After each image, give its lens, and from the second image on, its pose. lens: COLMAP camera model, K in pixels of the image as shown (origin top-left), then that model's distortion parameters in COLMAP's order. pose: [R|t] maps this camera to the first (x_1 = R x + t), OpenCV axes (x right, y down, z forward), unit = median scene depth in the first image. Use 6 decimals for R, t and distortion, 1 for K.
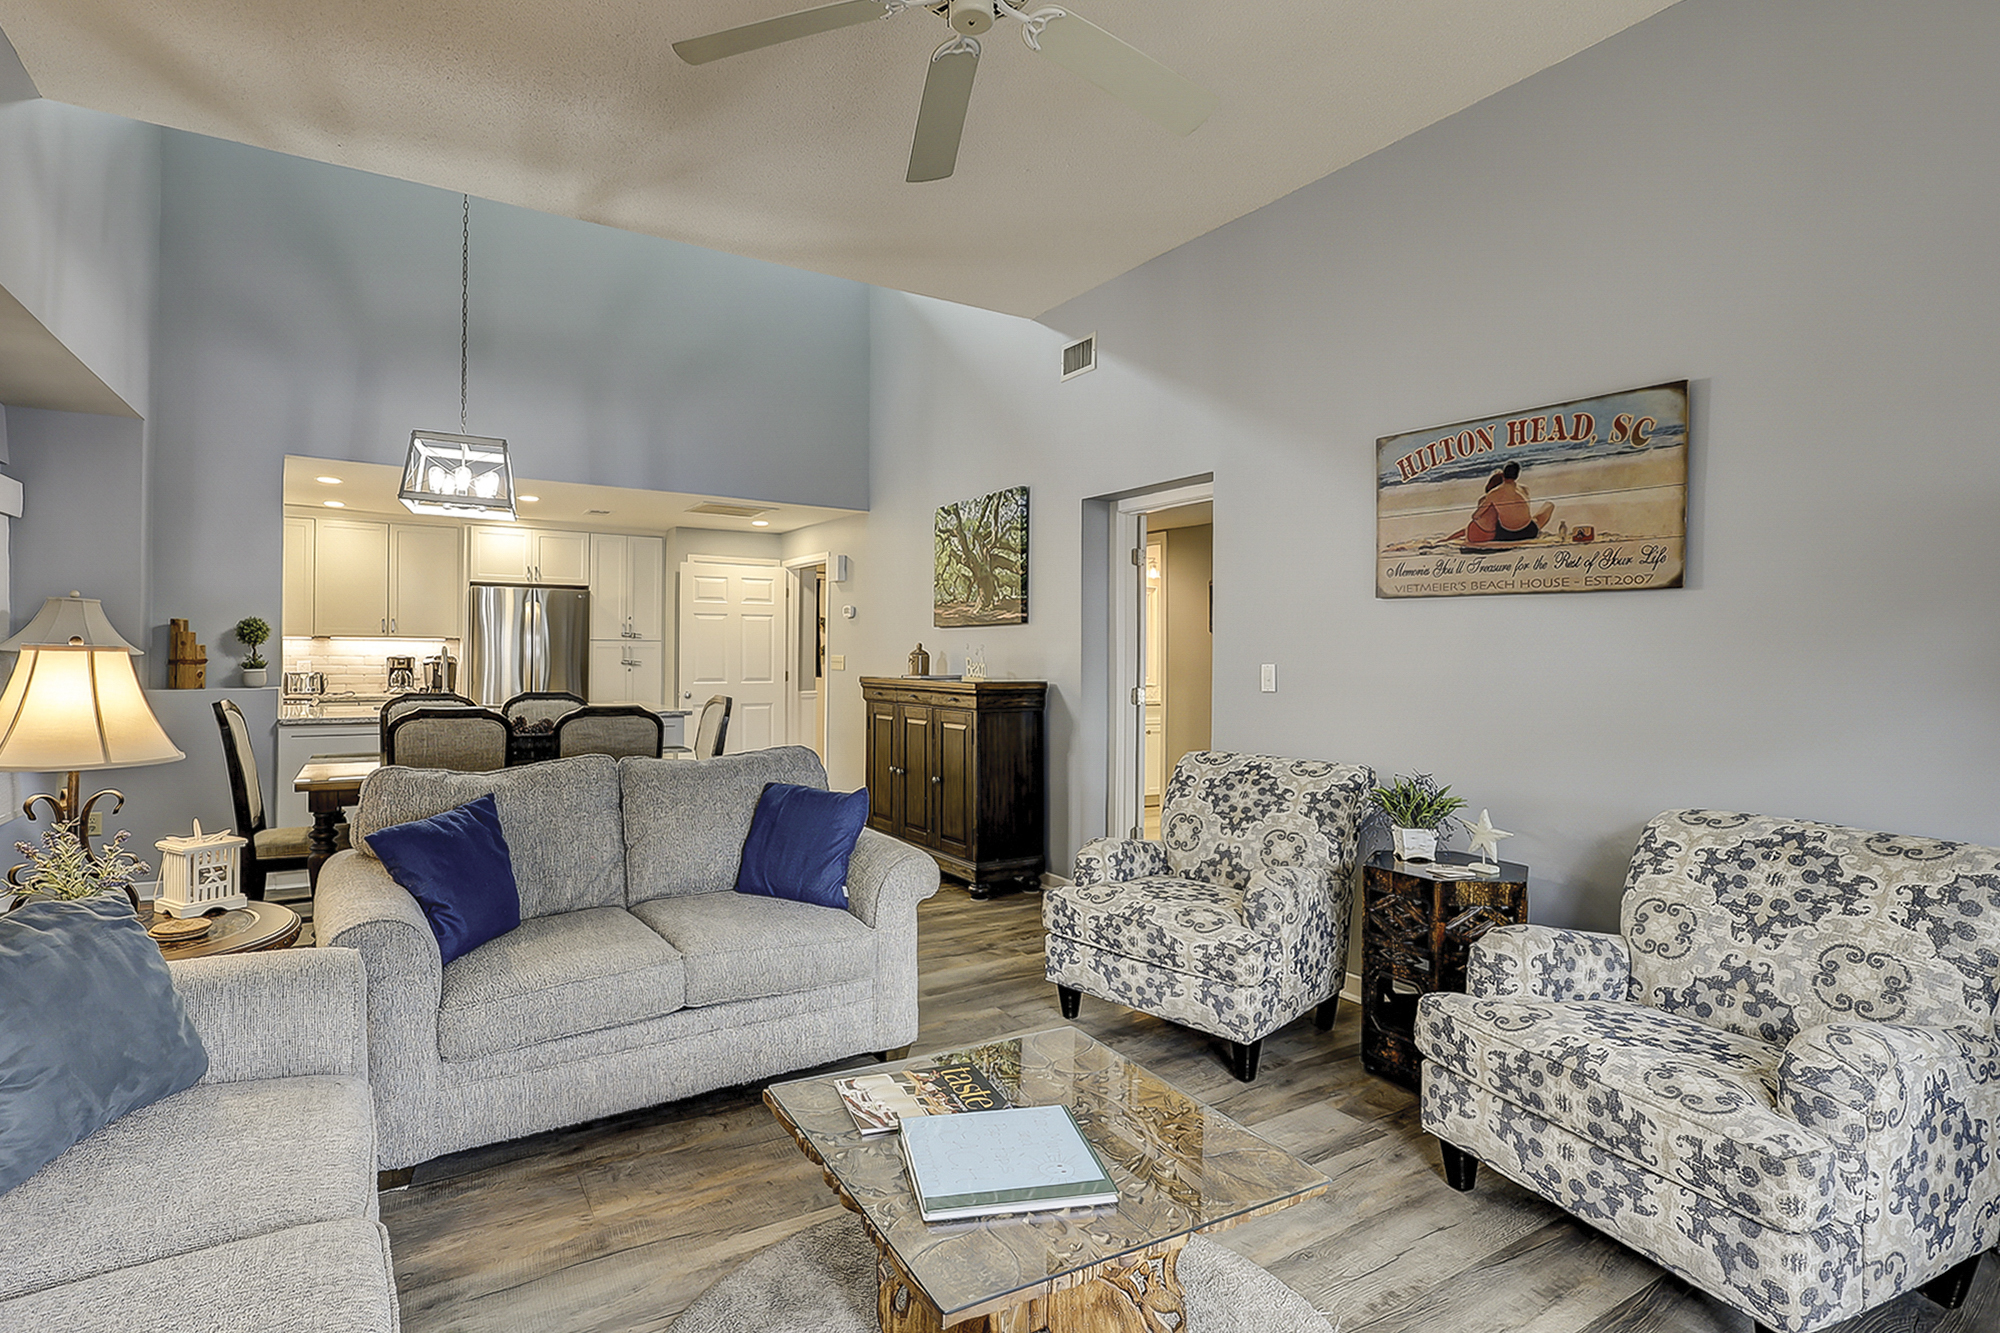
lens RADIAL K [[974.6, 0, 986.6], [0, 974.6, 654.4], [0, 0, 1]] dist [-0.005897, 0.000298]
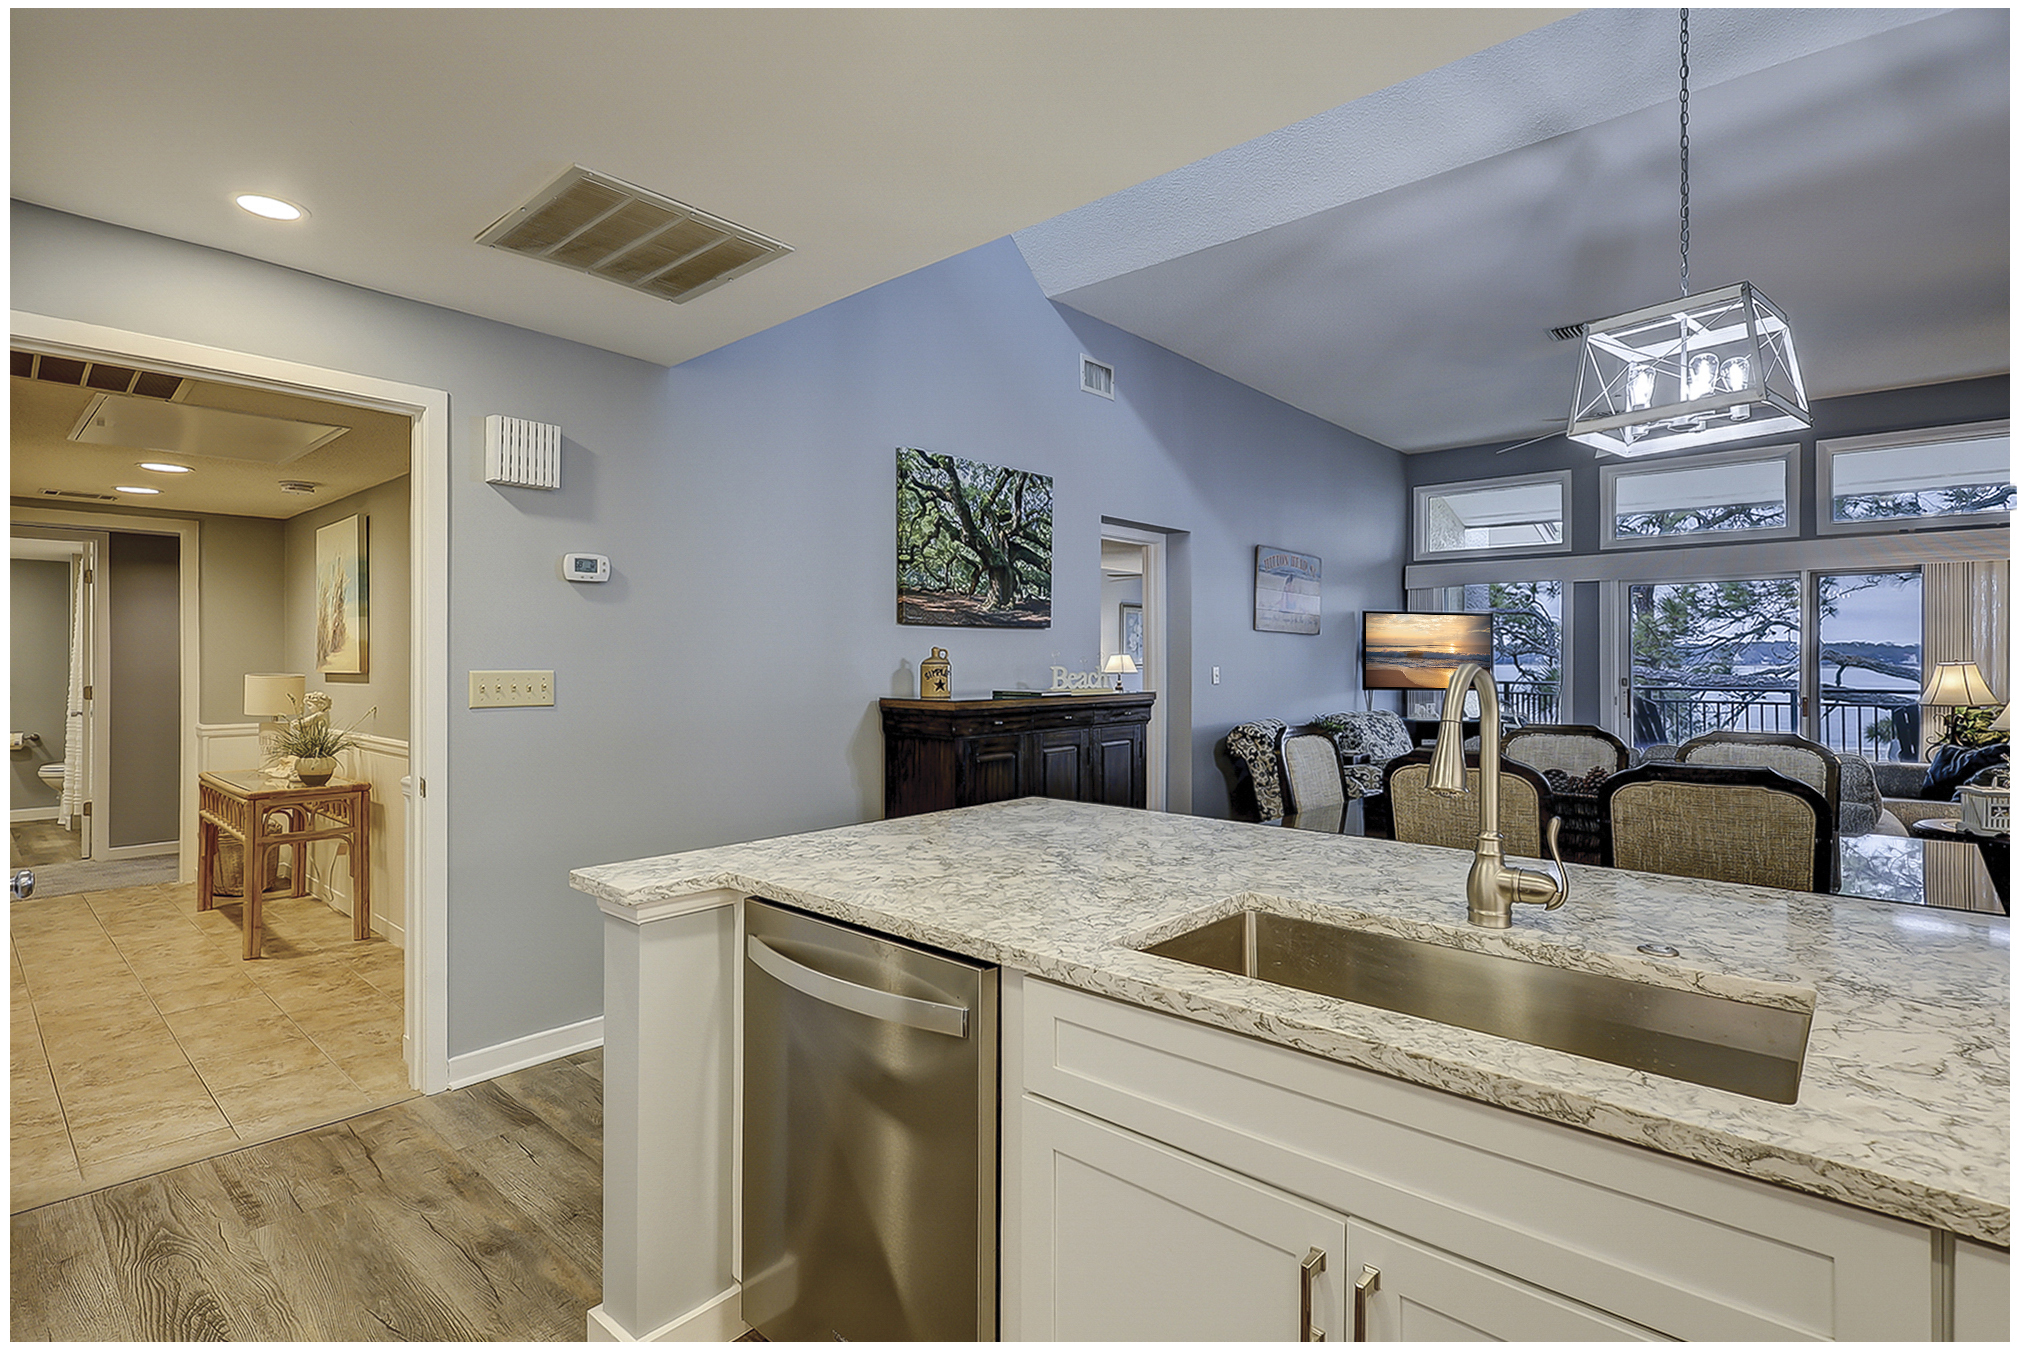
lens RADIAL K [[983.8, 0, 980.8], [0, 983.8, 663.6], [0, 0, 1]] dist [-0.005897, 0.000298]
pose [[-0.260505, -0.012741, 0.965388, -1.398502], [-0.002164, 0.999918, 0.012613, -0.017270], [-0.965470, 0.001197, -0.260511, 2.182547]]
